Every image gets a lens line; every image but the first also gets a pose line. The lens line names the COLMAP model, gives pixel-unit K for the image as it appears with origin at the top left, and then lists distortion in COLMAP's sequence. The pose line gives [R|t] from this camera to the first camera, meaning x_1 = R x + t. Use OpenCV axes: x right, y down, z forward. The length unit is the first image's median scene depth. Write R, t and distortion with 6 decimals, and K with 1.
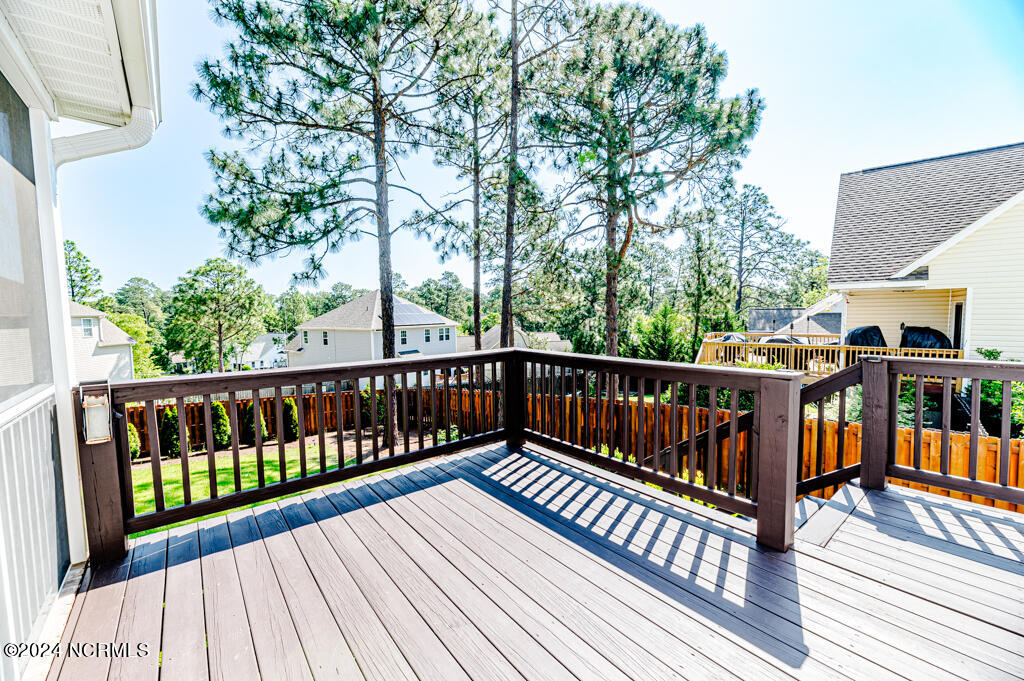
lens RADIAL K [[409.5, 0, 512.0], [0, 409.5, 340.5], [0, 0, 1]] dist [0.000754, -0.000040]
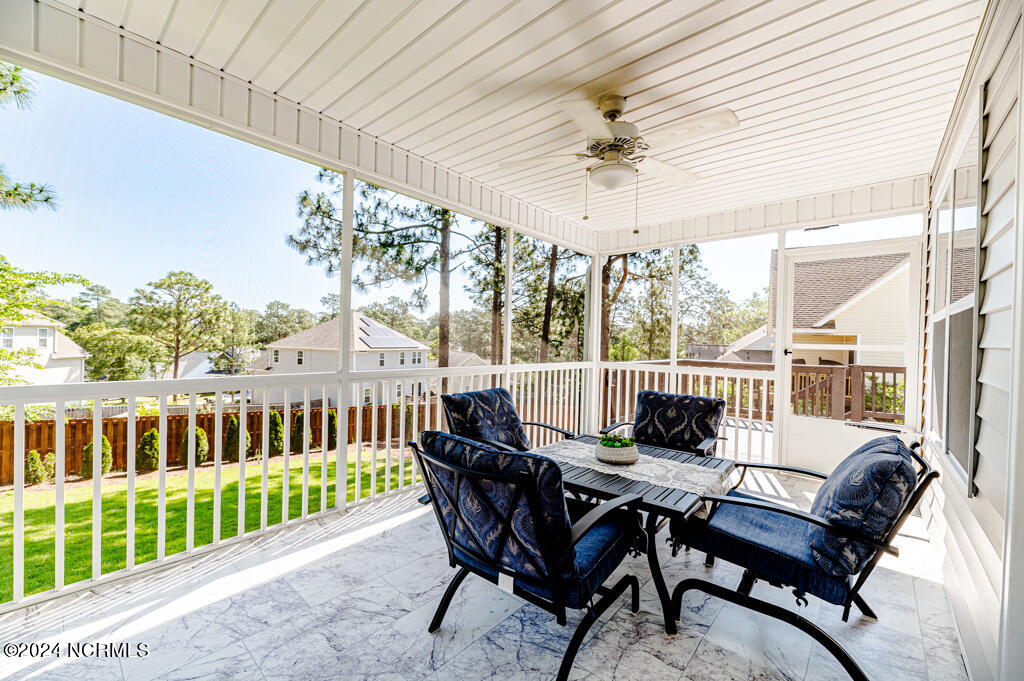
lens RADIAL K [[409.3, 0, 514.7], [0, 409.3, 342.1], [0, 0, 1]] dist [-0.000697, -0.000651]
pose [[0.983804, 0.037493, 0.175283, -0.126712], [-0.026099, 0.997421, -0.066863, 0.010465], [-0.177338, 0.061205, 0.982245, -0.086613]]
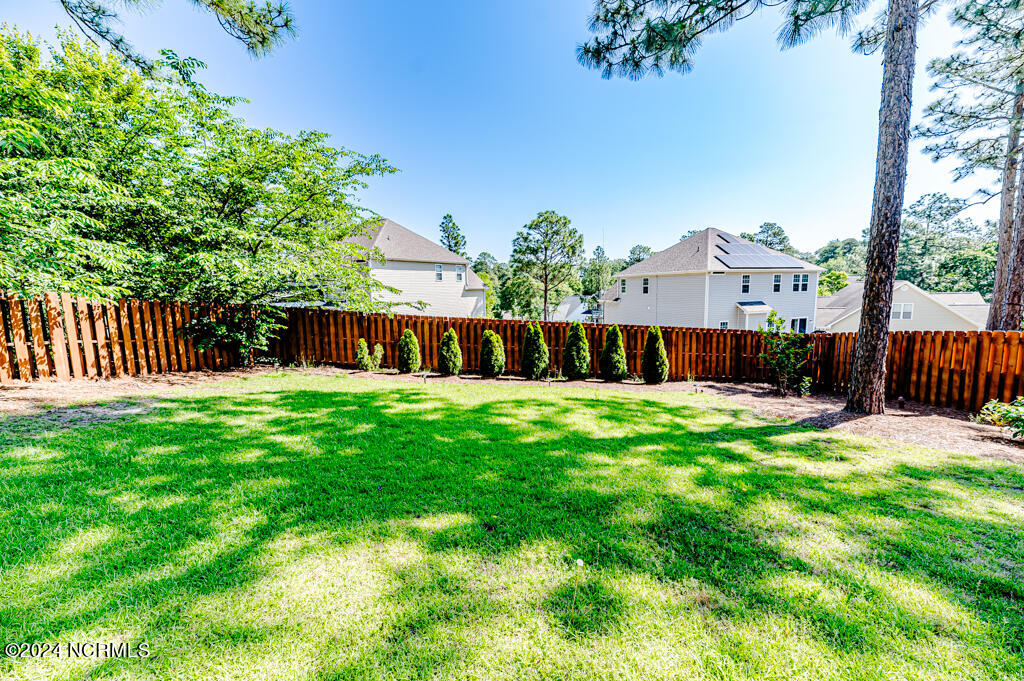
lens RADIAL K [[409.3, 0, 514.7], [0, 409.3, 342.1], [0, 0, 1]] dist [-0.000697, -0.000651]
pose [[0.790463, 0.076947, -0.607657, -0.142184], [-0.032912, 0.995980, 0.083308, 0.056874], [0.611625, -0.045853, 0.789818, 0.125194]]
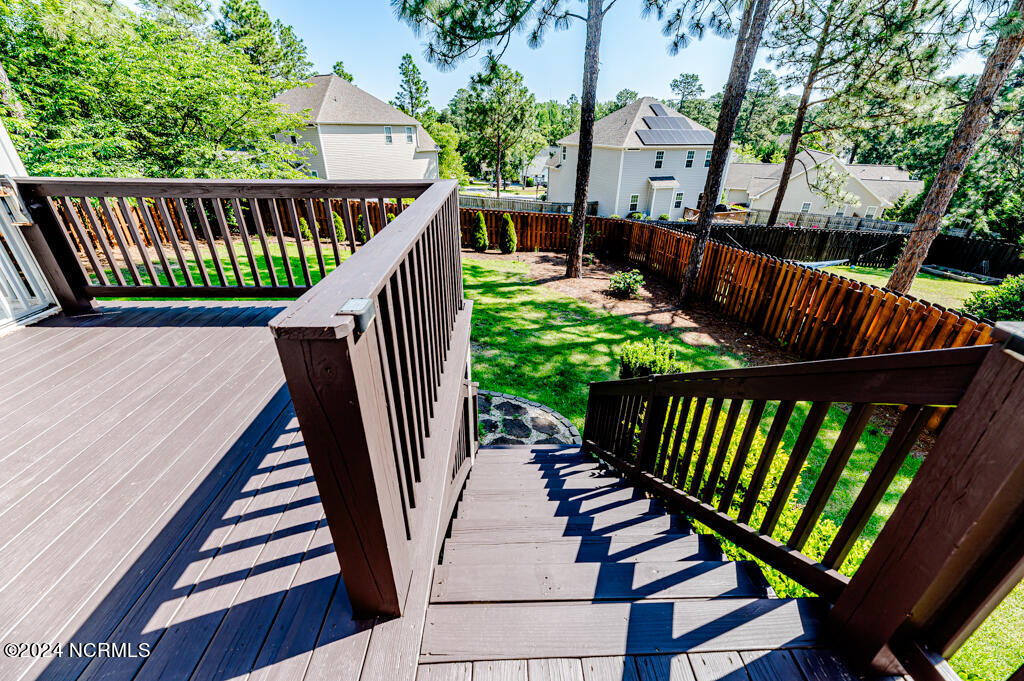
lens RADIAL K [[411.5, 0, 513.2], [0, 411.5, 337.3], [0, 0, 1]] dist [-0.000190, -0.000070]
pose [[0.797710, 0.293268, -0.526927, 0.065601], [-0.063126, 0.909592, 0.410678, -0.004043], [0.599728, -0.294339, 0.744104, 0.053438]]
